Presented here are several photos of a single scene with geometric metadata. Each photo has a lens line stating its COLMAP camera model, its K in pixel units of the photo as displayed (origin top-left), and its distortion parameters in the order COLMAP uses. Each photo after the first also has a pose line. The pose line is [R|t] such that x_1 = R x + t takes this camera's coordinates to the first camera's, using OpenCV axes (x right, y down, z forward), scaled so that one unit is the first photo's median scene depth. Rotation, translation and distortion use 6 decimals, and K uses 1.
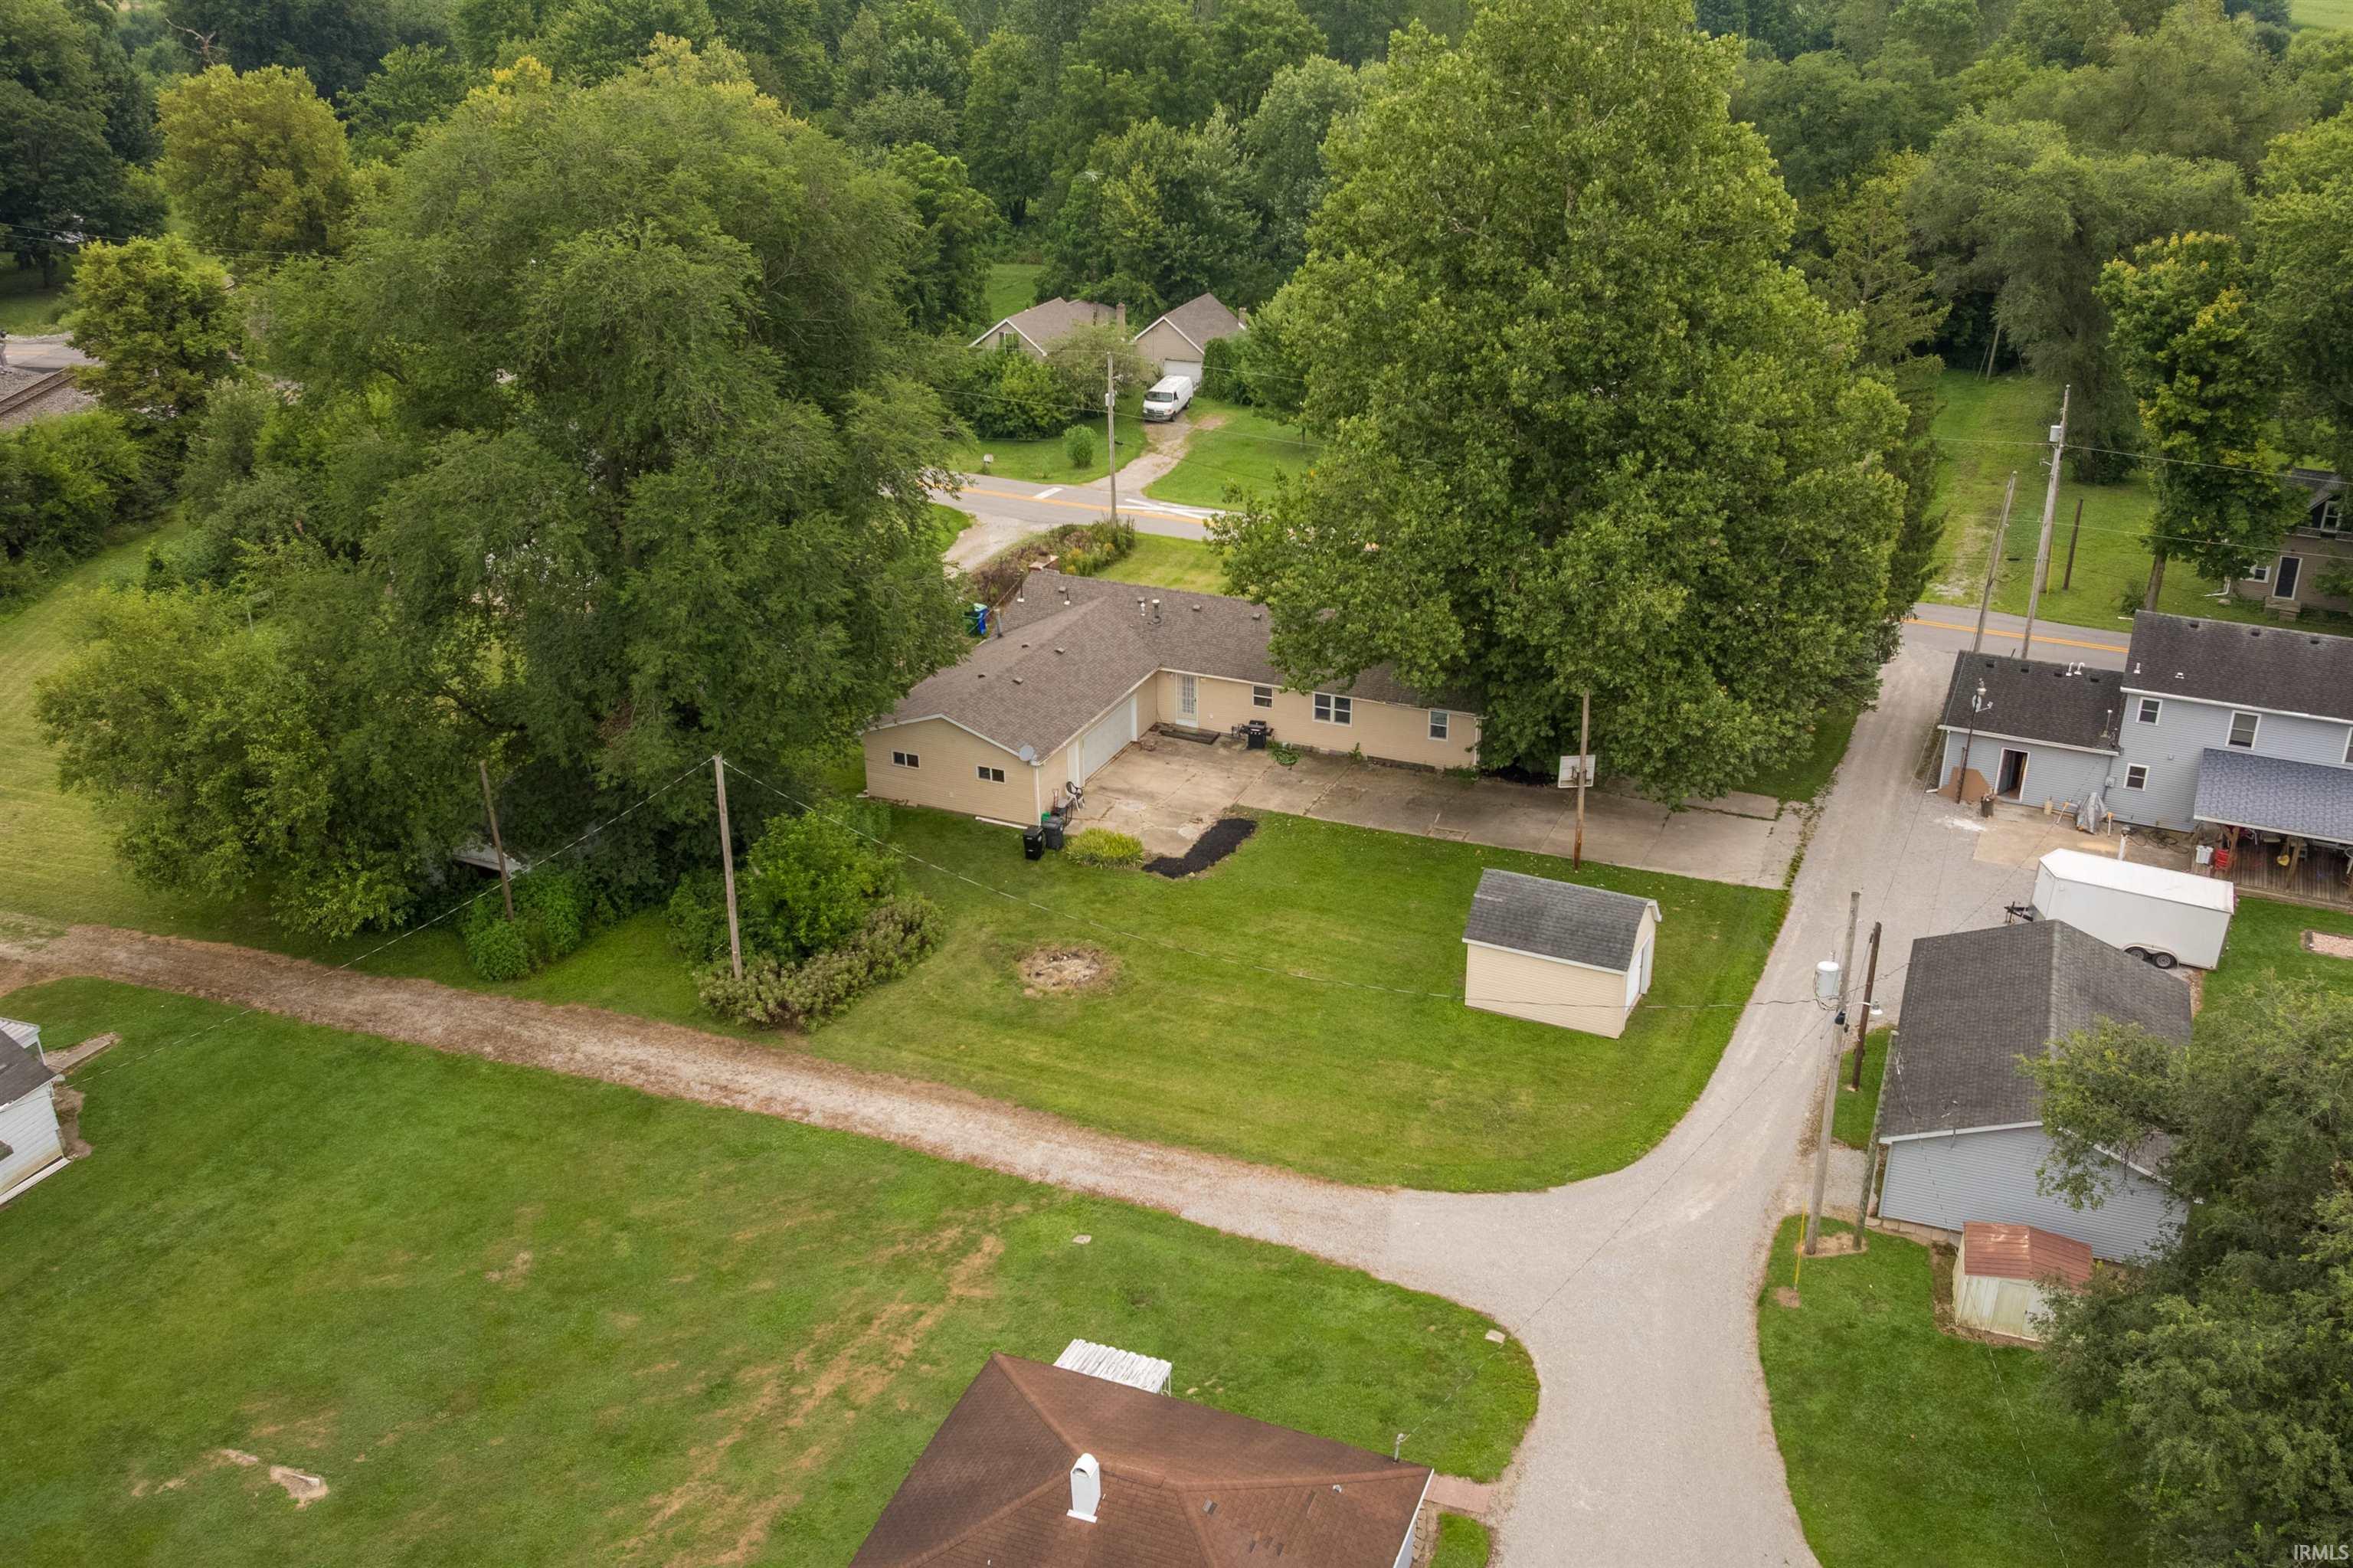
lens RADIAL K [[2107.7, 0, 1230.2], [0, 2107.7, 838.2], [0, 0, 1]] dist [-0.014939, -0.026199]
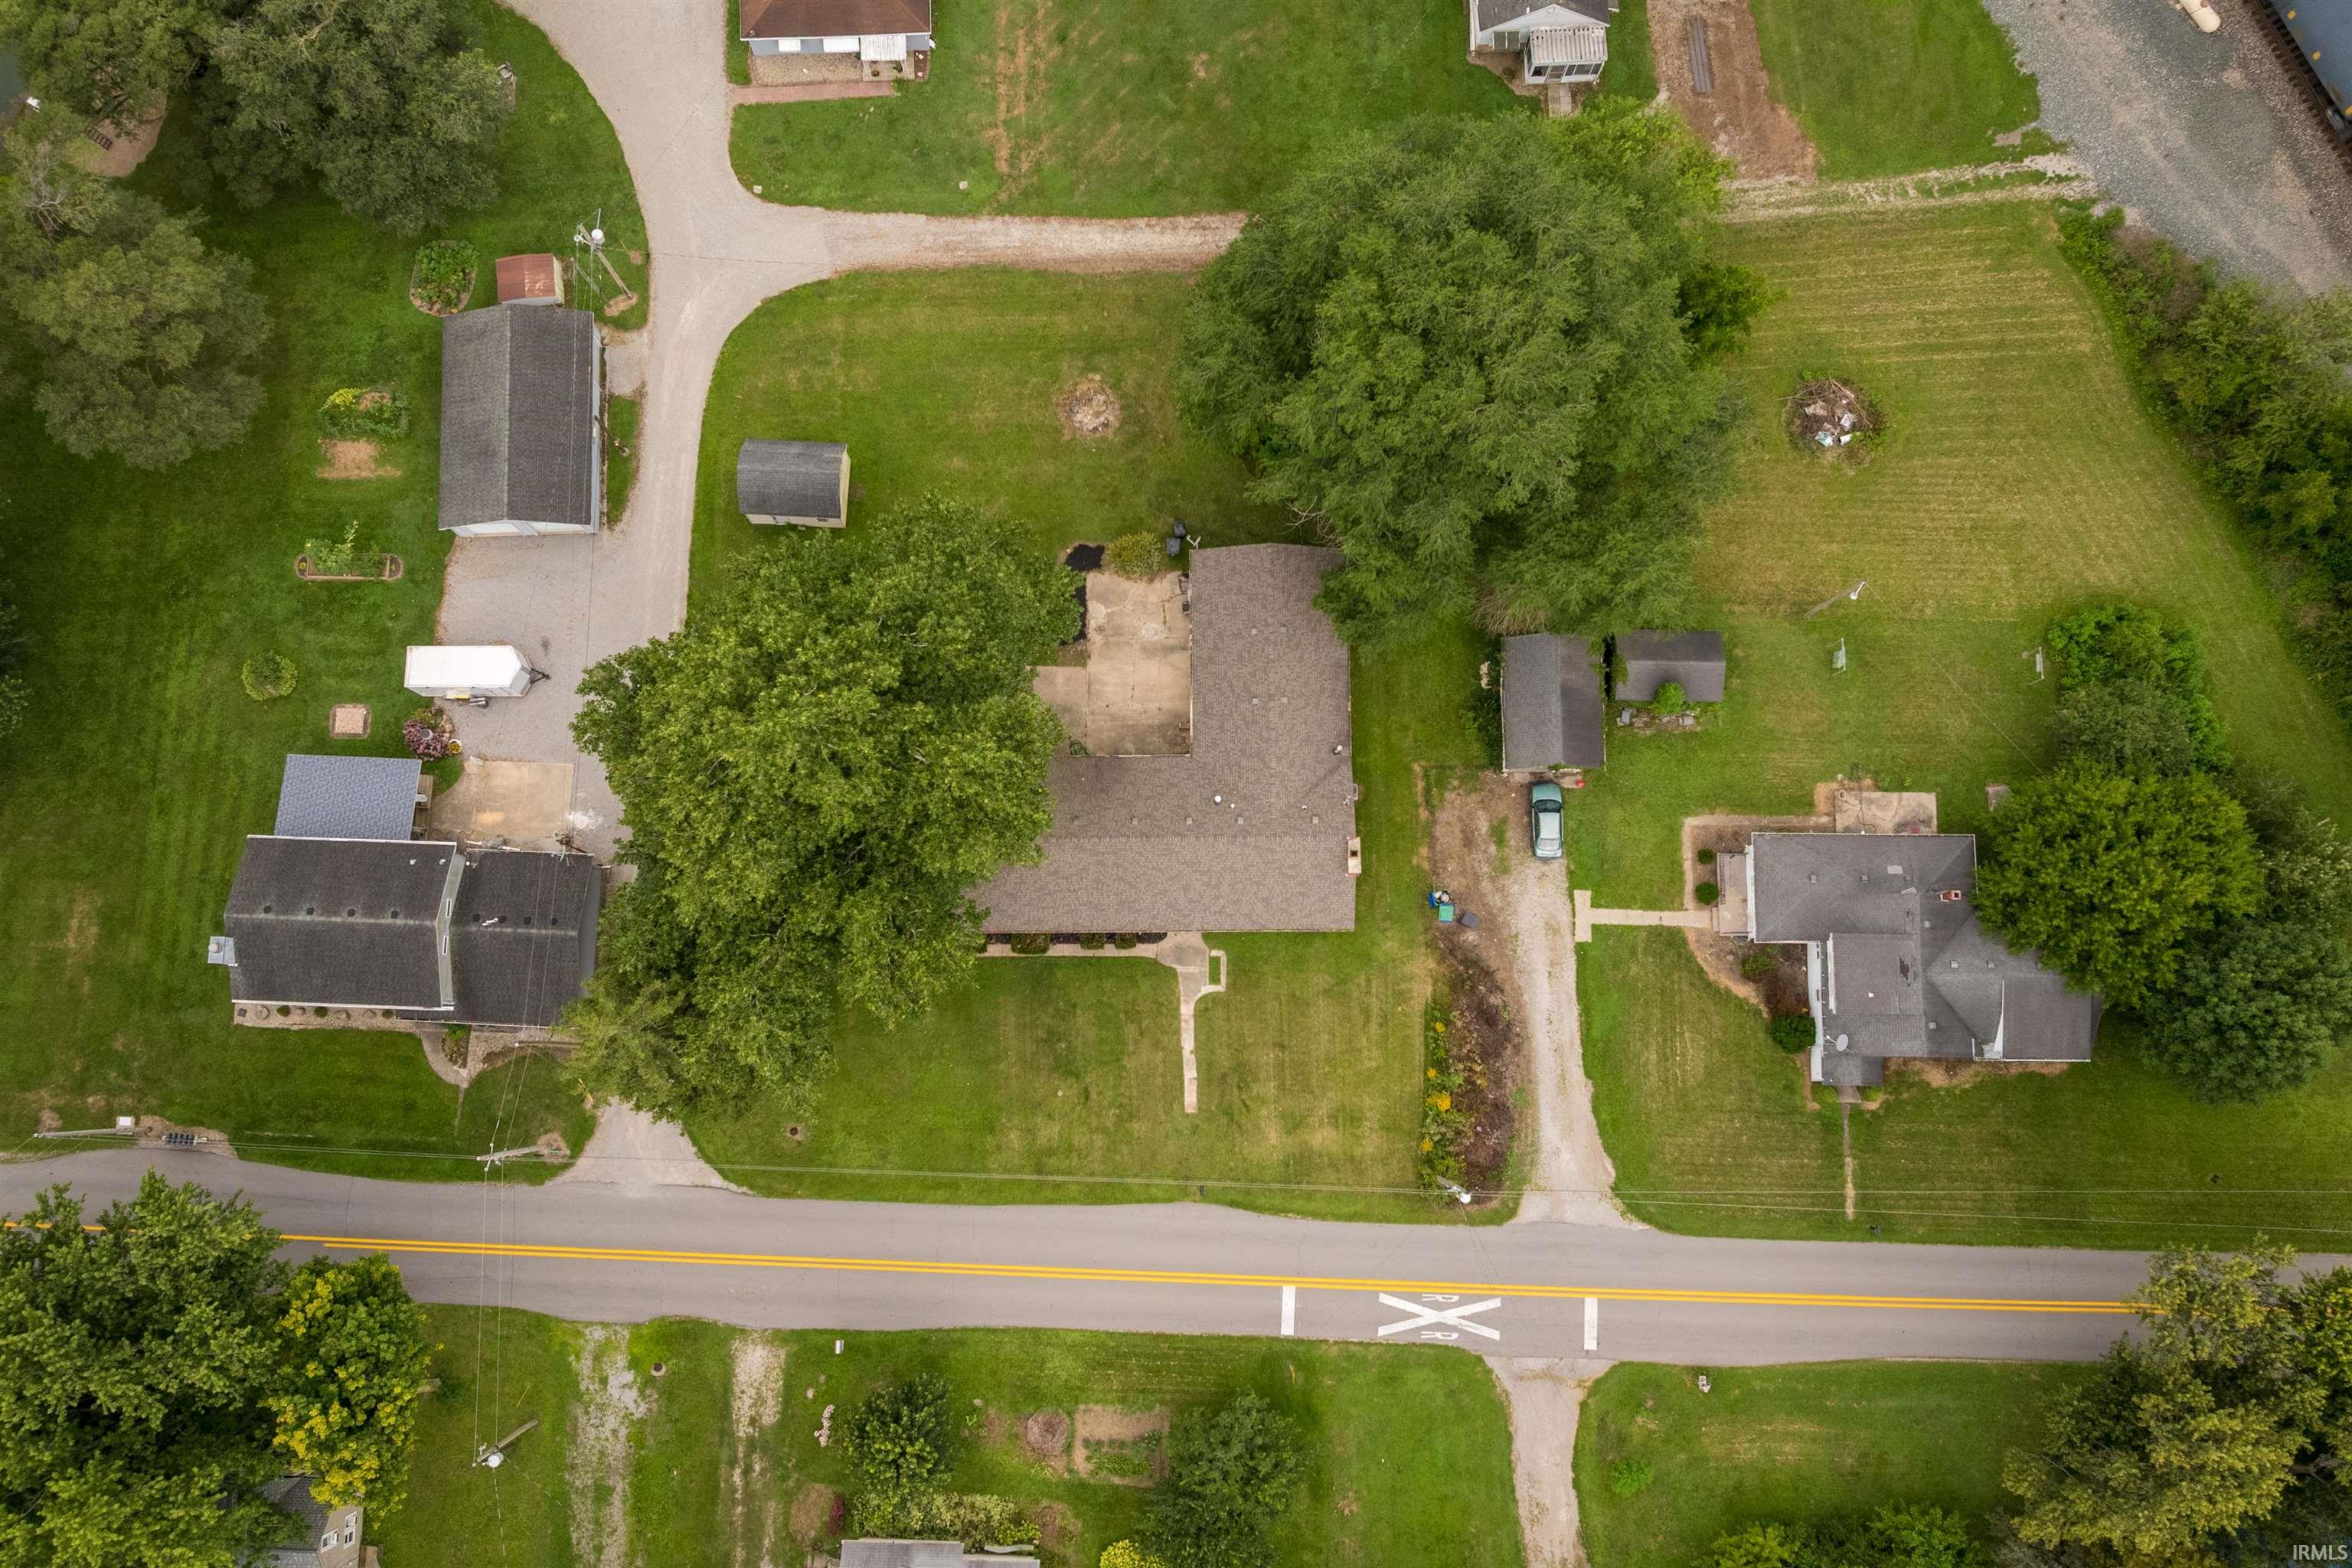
lens RADIAL K [[1999.6, 0, 1146.7], [0, 1999.6, 815.7], [0, 0, 1]] dist [-0.015395, -0.018875]
pose [[-0.923028, 0.381207, -0.051964, 0.082732], [-0.155597, -0.246351, 0.956609, -1.520579], [0.351865, 0.891062, 0.286703, 0.860599]]
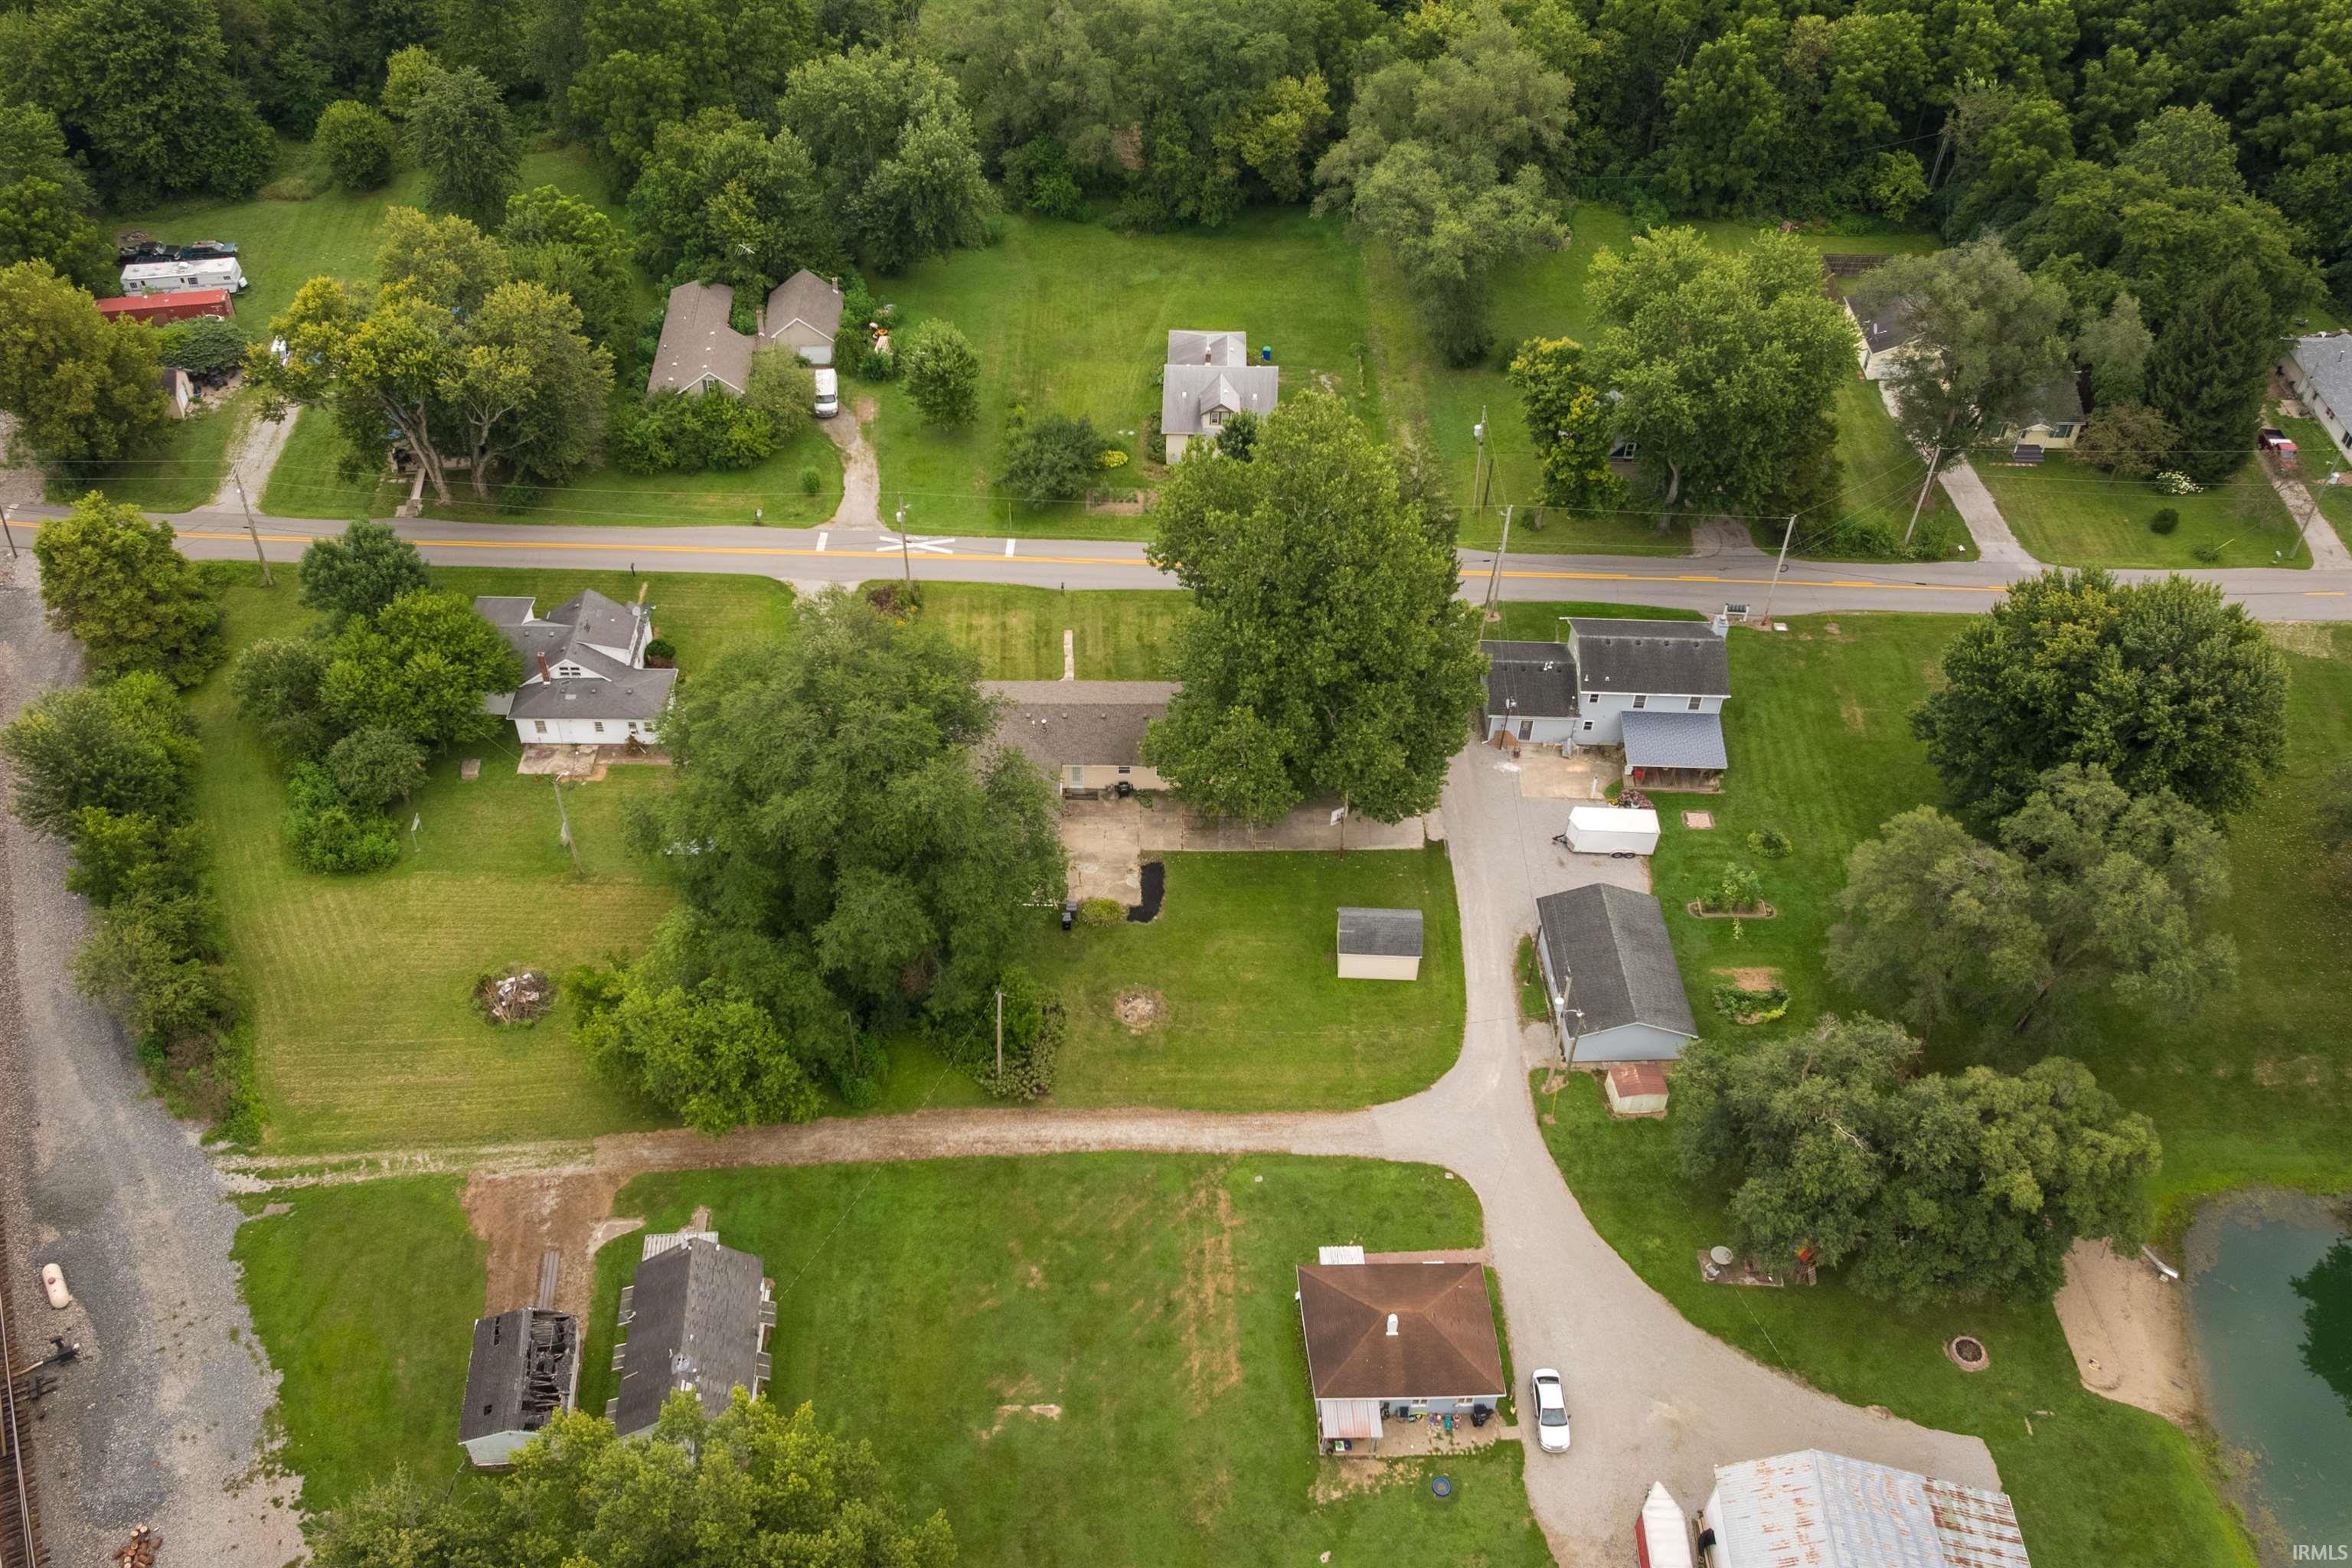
lens RADIAL K [[2109.4, 0, 1124.5], [0, 2109.4, 830.8], [0, 0, 1]] dist [-0.005138, -0.051934]
pose [[0.923723, -0.267010, 0.274665, -0.584942], [0.159337, 0.919880, 0.358375, -0.792807], [-0.348349, -0.287275, 0.892259, -0.682514]]
